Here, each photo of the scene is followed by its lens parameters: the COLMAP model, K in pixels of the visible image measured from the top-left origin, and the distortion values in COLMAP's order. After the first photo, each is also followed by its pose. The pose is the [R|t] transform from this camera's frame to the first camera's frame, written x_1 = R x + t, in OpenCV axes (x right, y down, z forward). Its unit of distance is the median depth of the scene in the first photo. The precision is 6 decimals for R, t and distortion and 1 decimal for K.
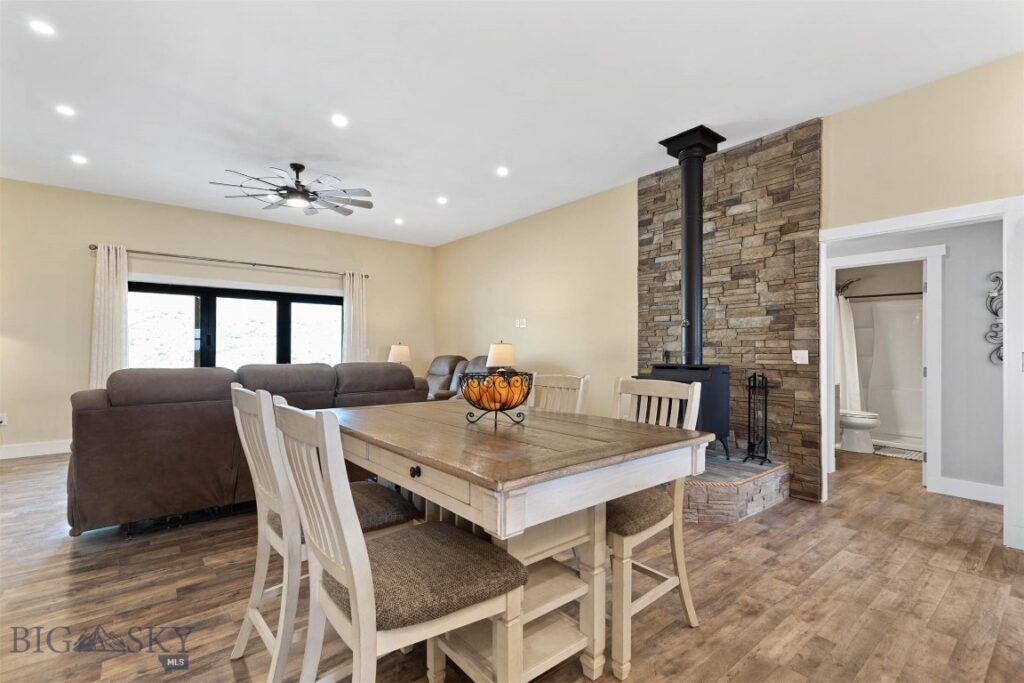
lens RADIAL K [[463.3, 0, 513.5], [0, 463.3, 346.0], [0, 0, 1]] dist [0.009741, -0.000979]
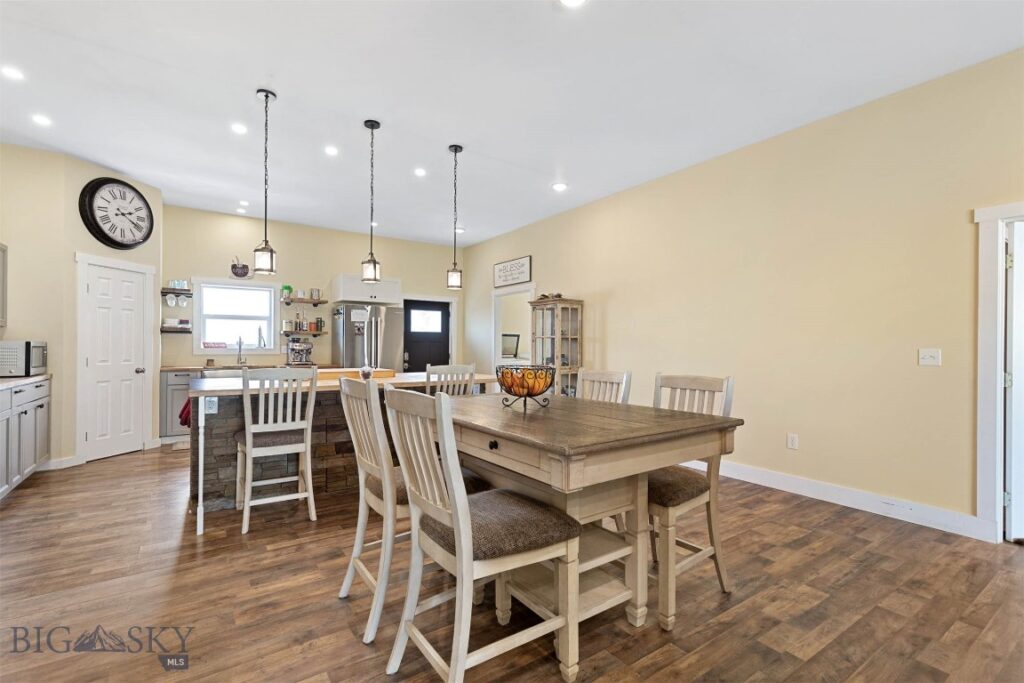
lens RADIAL K [[463.3, 0, 513.5], [0, 463.3, 344.1], [0, 0, 1]] dist [0.009741, -0.000979]
pose [[-0.996820, -0.010830, 0.078948, -0.049918], [-0.011988, 0.999827, -0.014206, 0.007431], [-0.078780, -0.015107, -0.996778, 1.068475]]
